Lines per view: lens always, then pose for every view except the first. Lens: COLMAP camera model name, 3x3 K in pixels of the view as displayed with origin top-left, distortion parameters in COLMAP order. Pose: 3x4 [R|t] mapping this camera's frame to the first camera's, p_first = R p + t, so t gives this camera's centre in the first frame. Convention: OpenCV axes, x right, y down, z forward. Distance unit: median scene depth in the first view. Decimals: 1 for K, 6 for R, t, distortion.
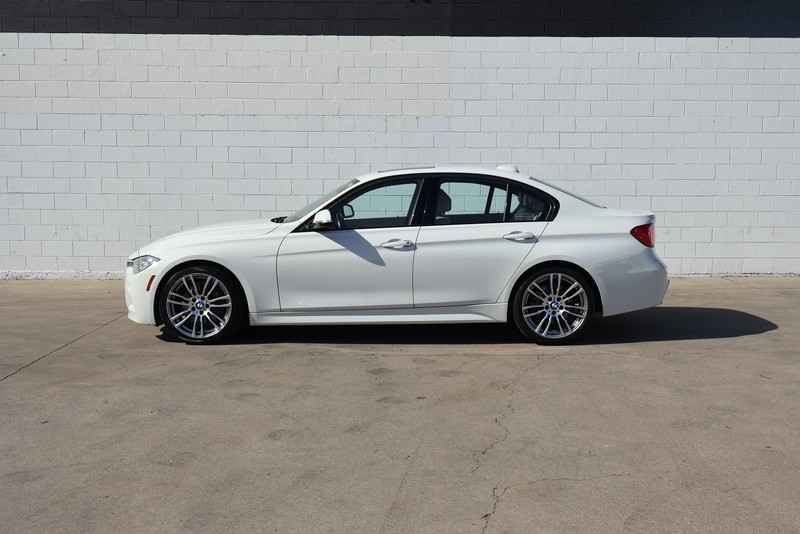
lens RADIAL K [[915.0, 0, 400.0], [0, 915.0, 267.0], [0, 0, 1]] dist [0.012025, 0.047653]
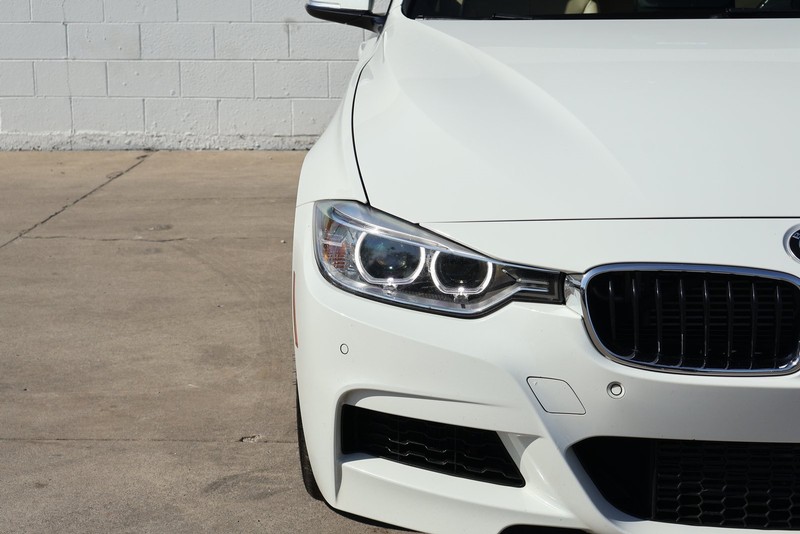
lens RADIAL K [[1549.8, 0, 400.0], [0, 1549.8, 267.0], [0, 0, 1]] dist [-0.014389, 0.015287]
pose [[0.995864, 0.010726, -0.090222, -0.085744], [-0.000514, 0.993656, 0.112464, -0.020774], [0.090856, -0.111953, 0.989551, 0.466604]]
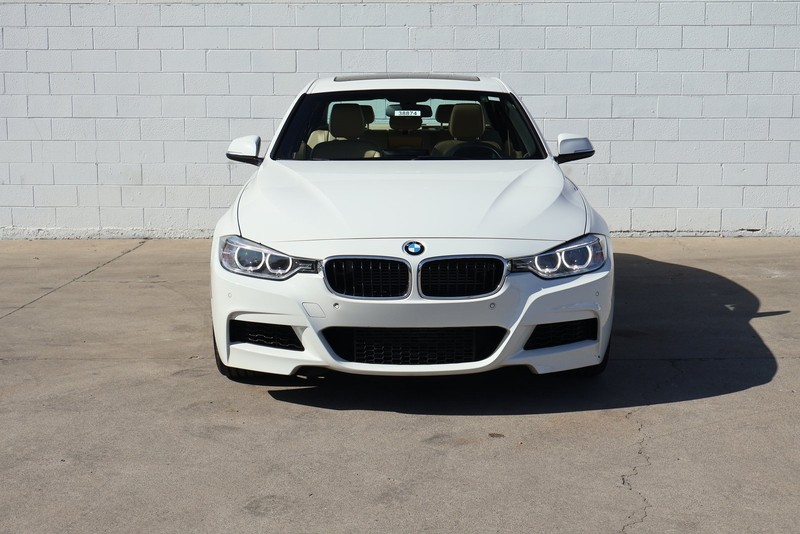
lens RADIAL K [[1164.1, 0, 400.0], [0, 1164.1, 267.0], [0, 0, 1]] dist [0.007871, 0.044482]
pose [[0.999375, 0.000598, -0.035353, -0.011016], [0.000900, 0.999102, 0.042363, -0.004102], [0.035346, -0.042369, 0.998477, 0.166413]]
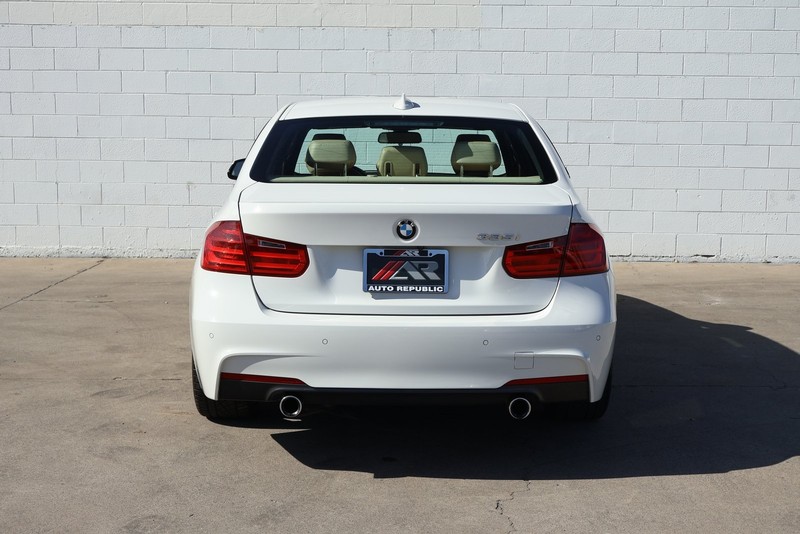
lens RADIAL K [[1180.7, 0, 400.0], [0, 1180.7, 267.0], [0, 0, 1]] dist [0.005041, 0.035998]
pose [[0.999110, 0.011450, -0.040593, 0.049621], [-0.010298, 0.999541, 0.028487, -0.012040], [0.040901, -0.028043, 0.998770, 0.140681]]
